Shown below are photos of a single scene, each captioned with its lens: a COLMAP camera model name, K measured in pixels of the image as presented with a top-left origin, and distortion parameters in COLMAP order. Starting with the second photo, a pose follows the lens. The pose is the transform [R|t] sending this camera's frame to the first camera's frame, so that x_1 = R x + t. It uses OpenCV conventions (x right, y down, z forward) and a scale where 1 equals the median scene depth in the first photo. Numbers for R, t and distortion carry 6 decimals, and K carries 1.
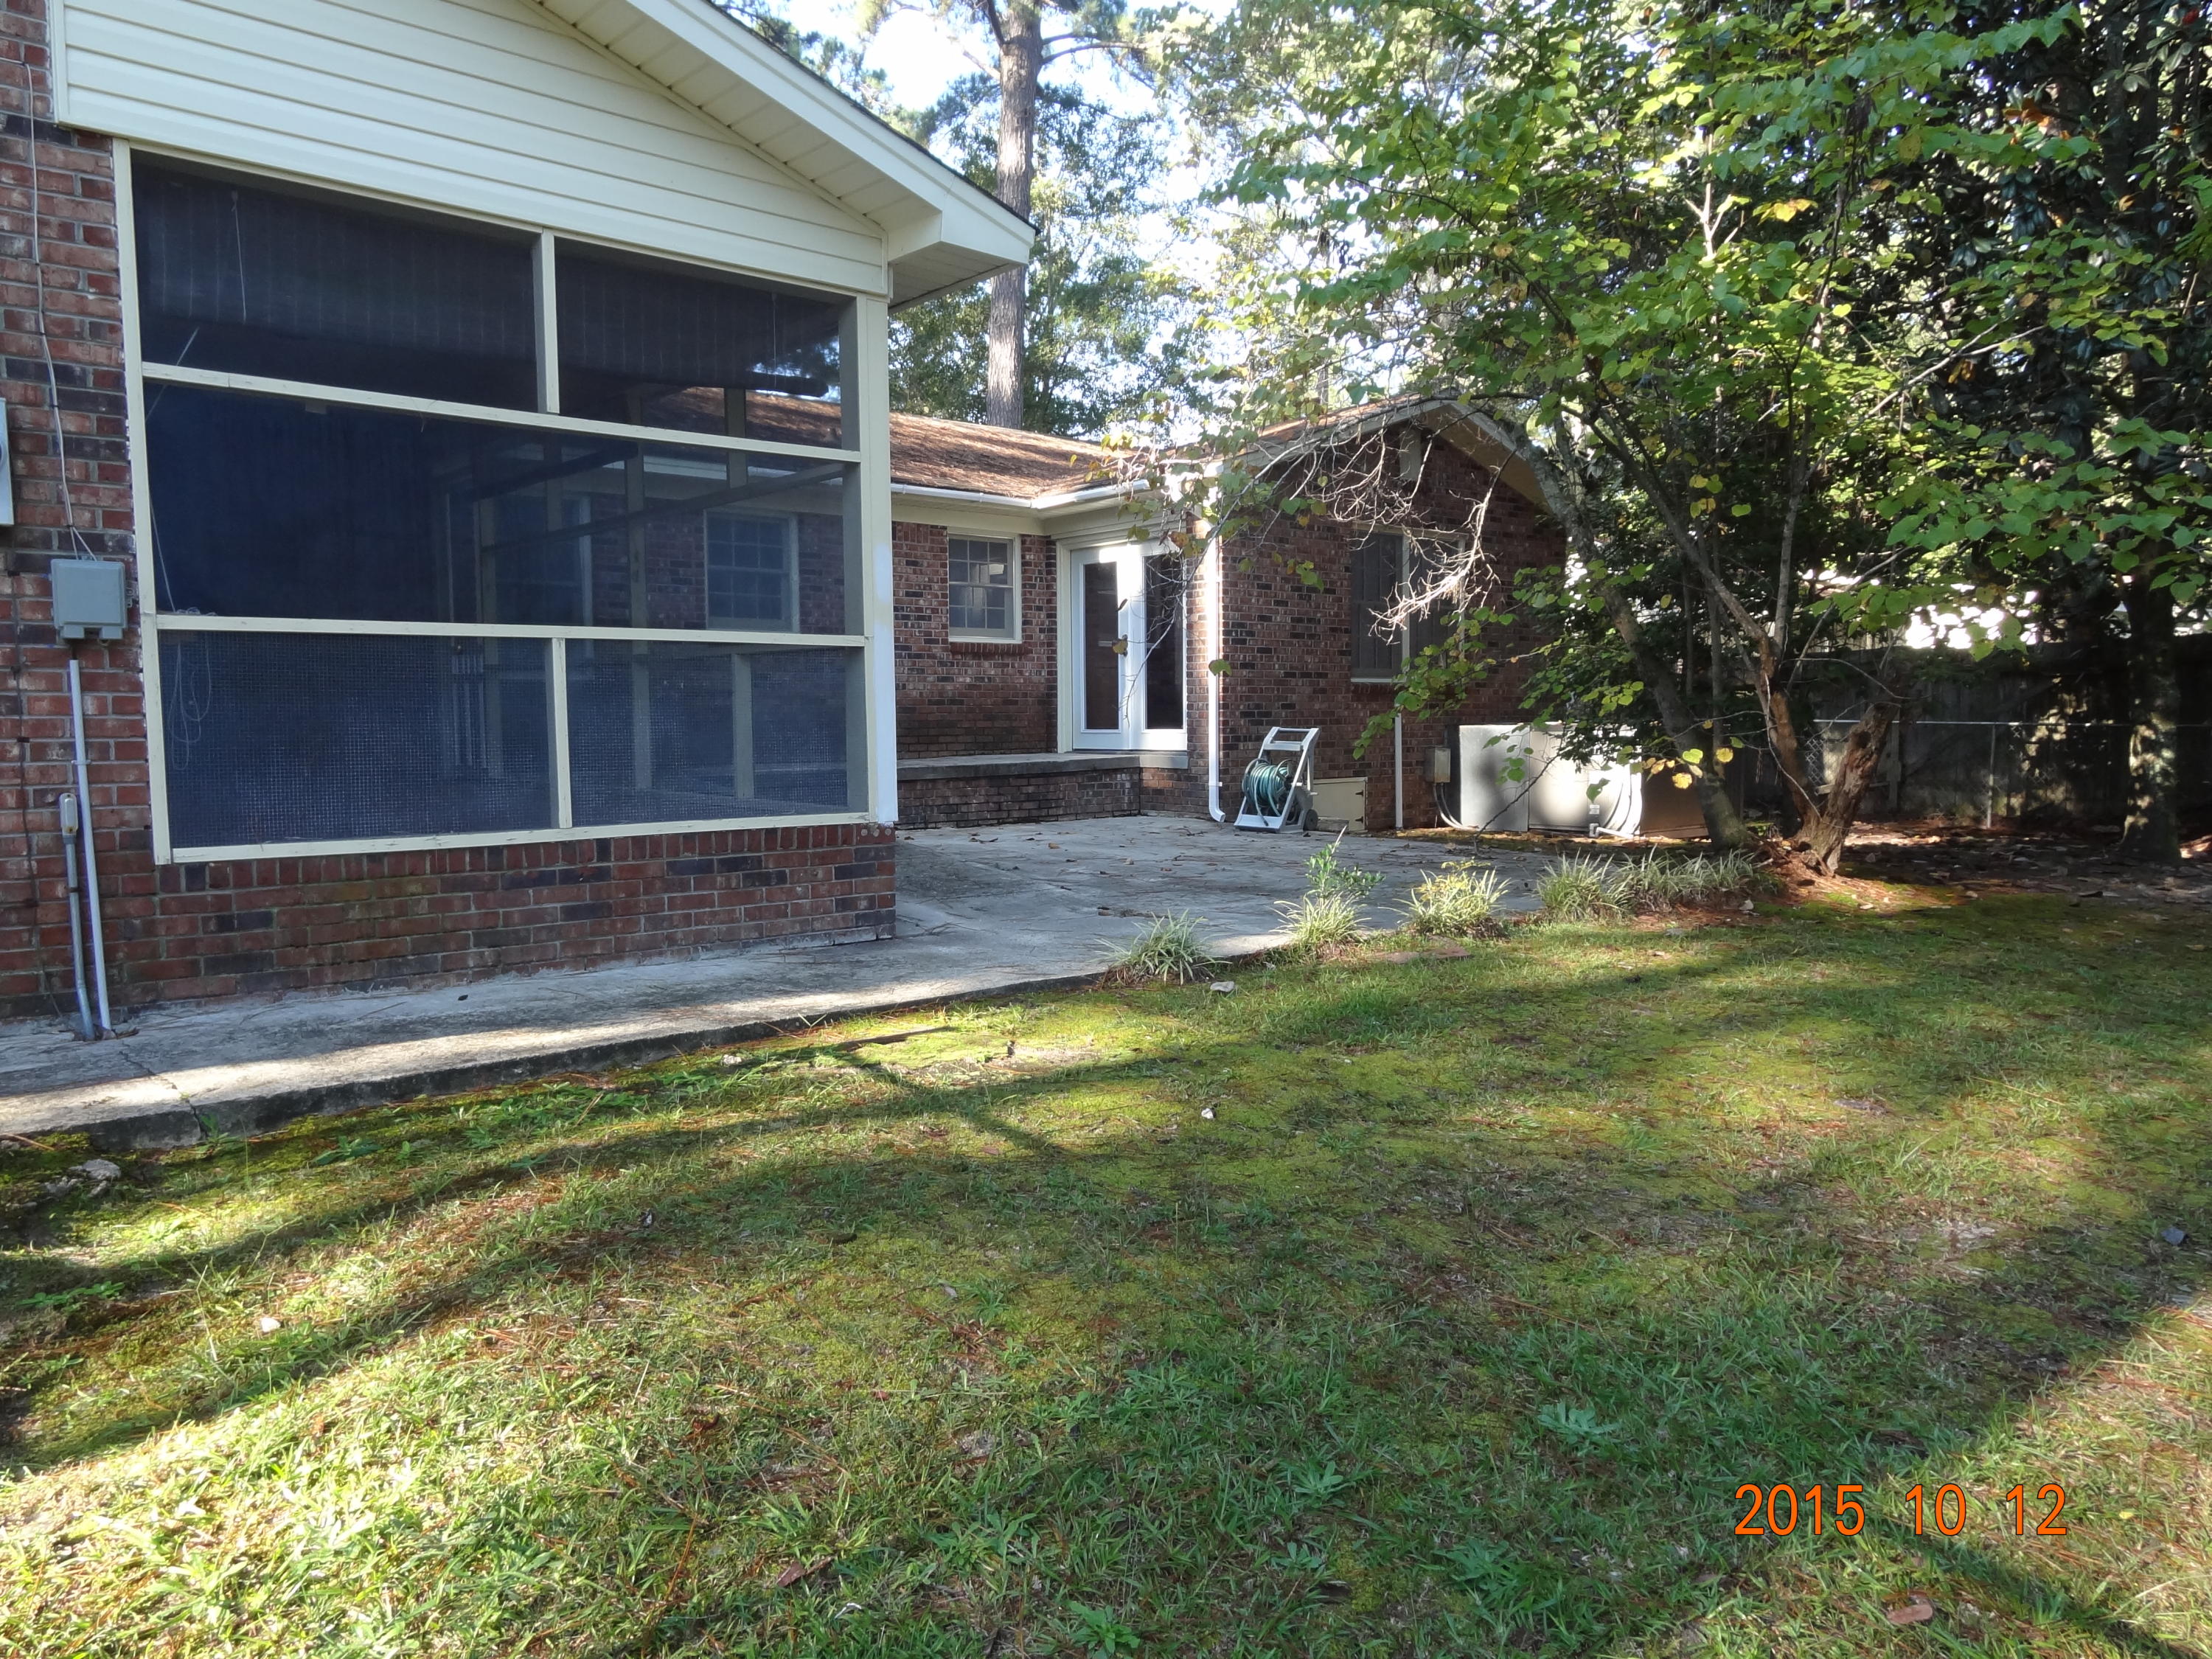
lens RADIAL K [[1554.4, 0, 1104.0], [0, 1554.4, 830.2], [0, 0, 1]] dist [0.002027, 0.005397]
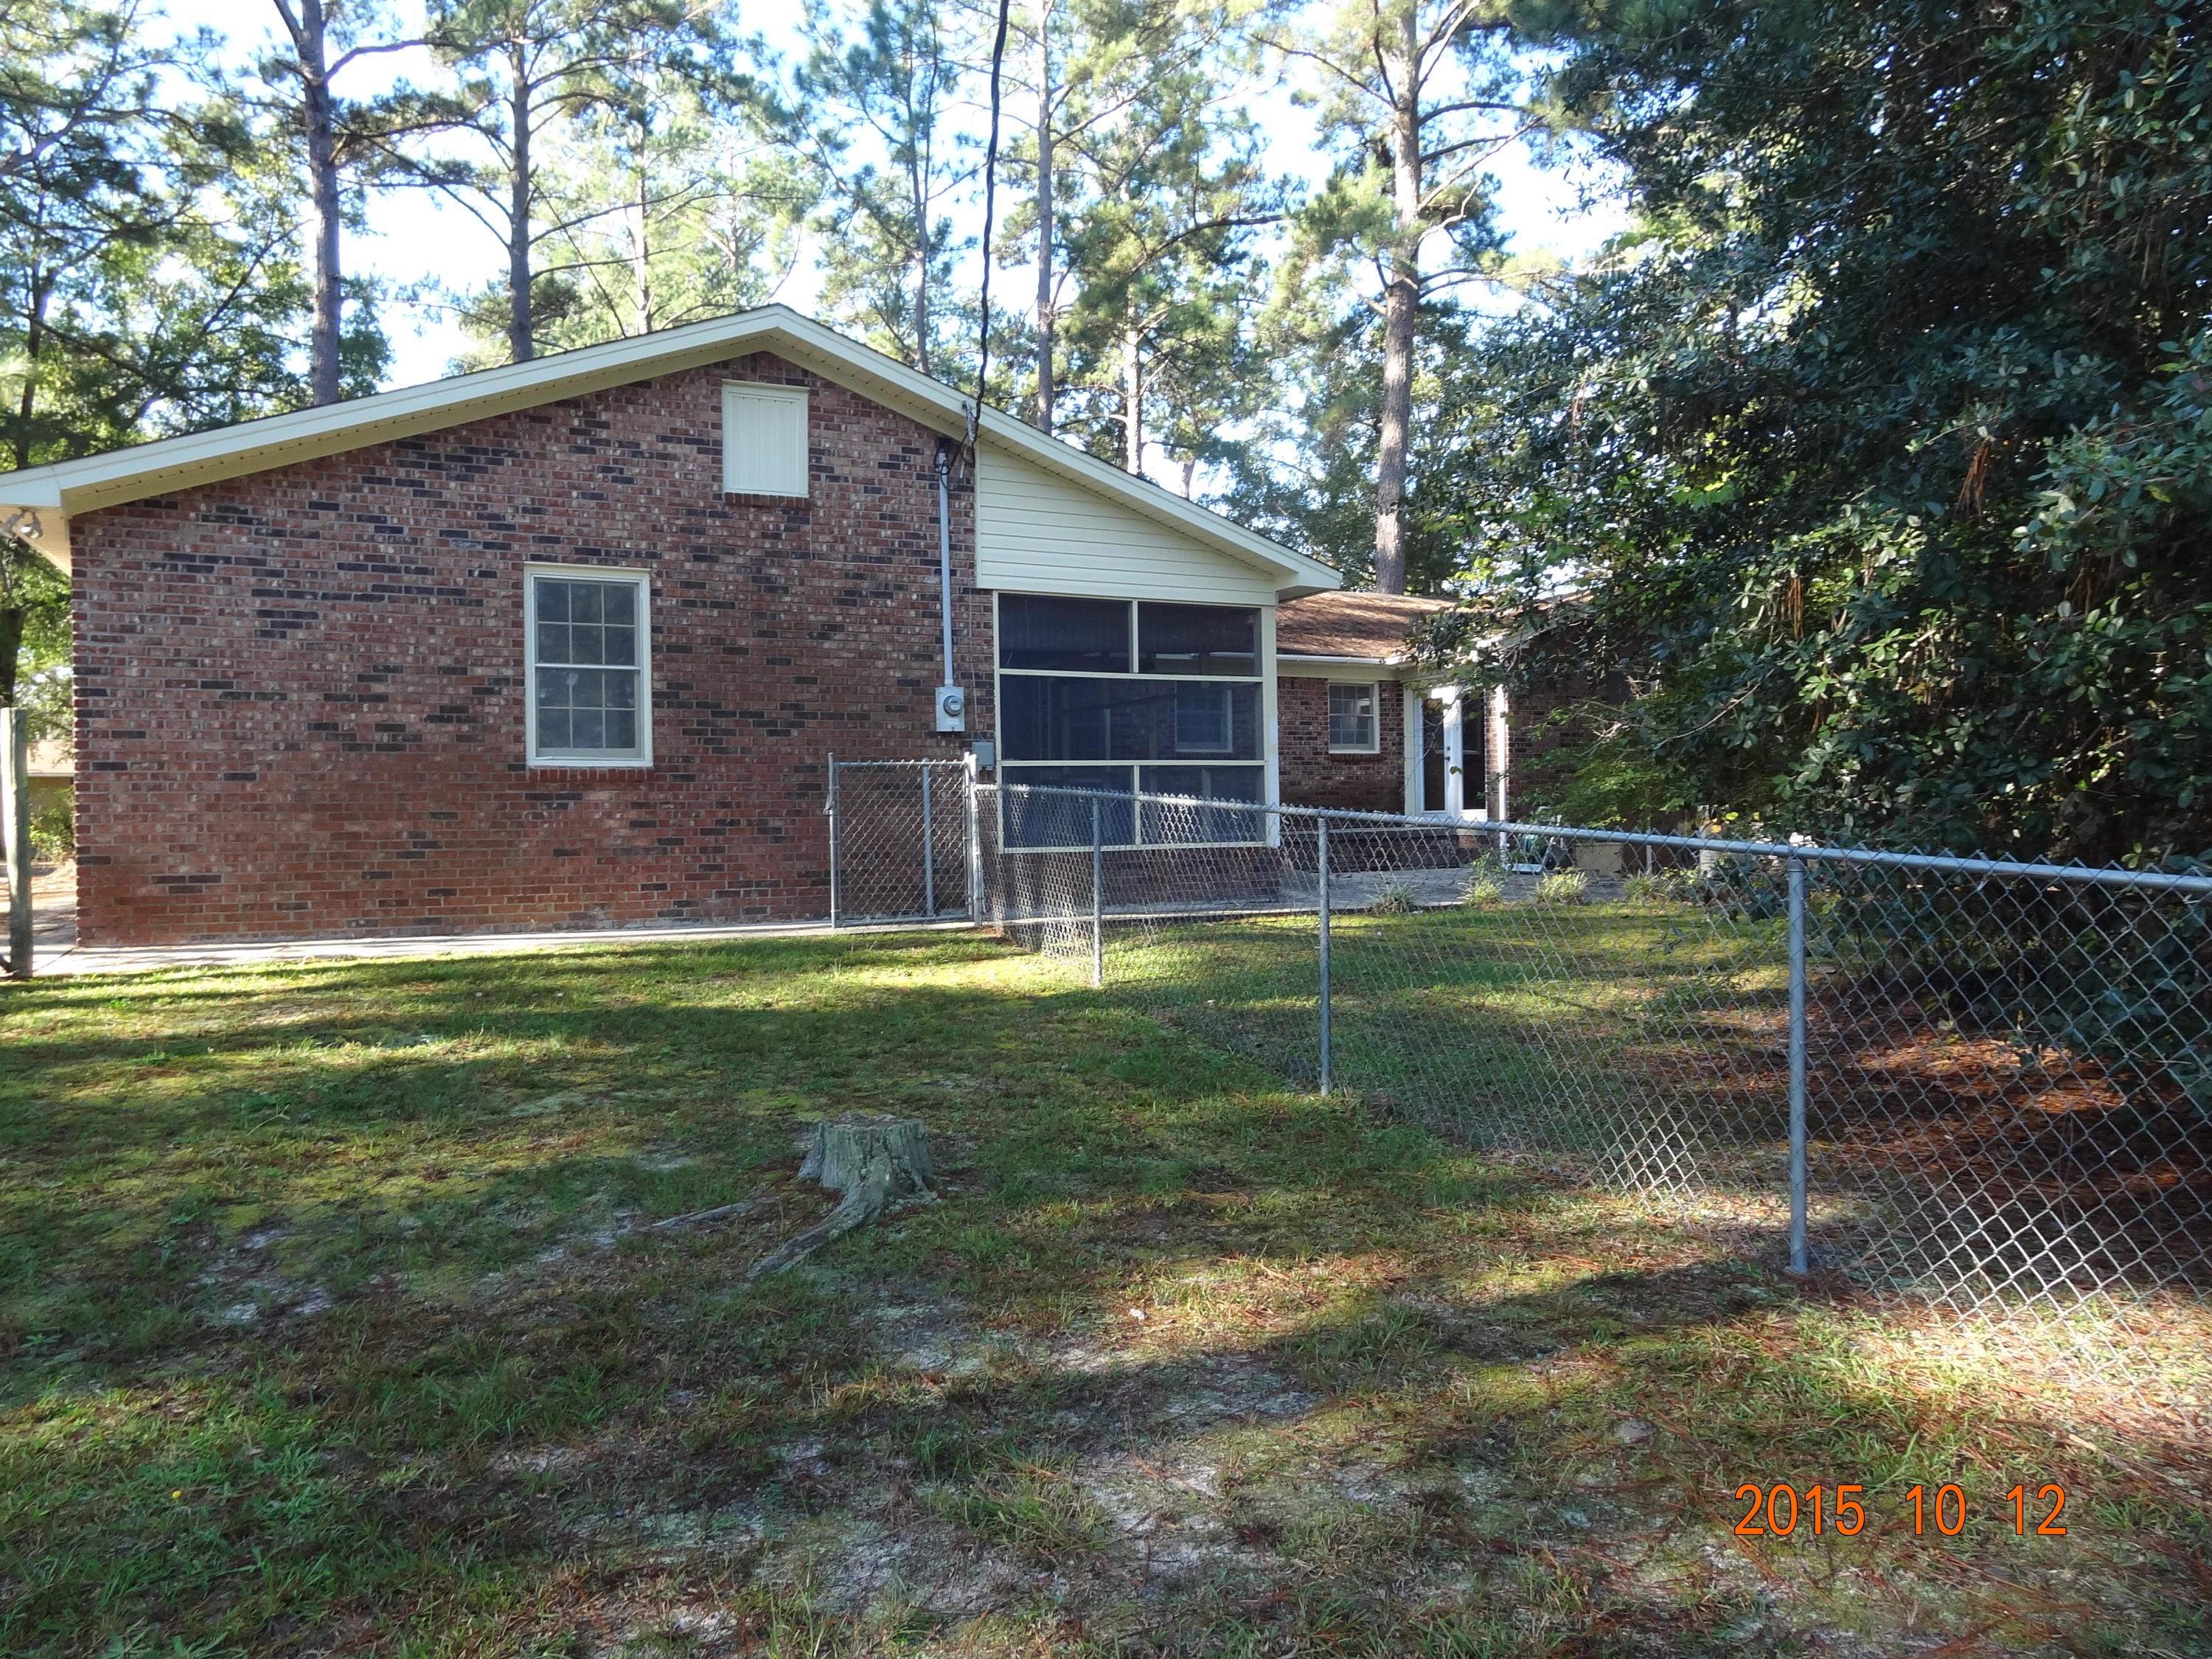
lens RADIAL K [[1554.4, 0, 1105.9], [0, 1554.4, 827.1], [0, 0, 1]] dist [0.002027, 0.005397]
pose [[0.963723, -0.005705, -0.266843, 0.097593], [-0.011392, 0.997981, -0.062479, 0.049086], [0.266661, 0.063253, 0.961713, -0.528642]]
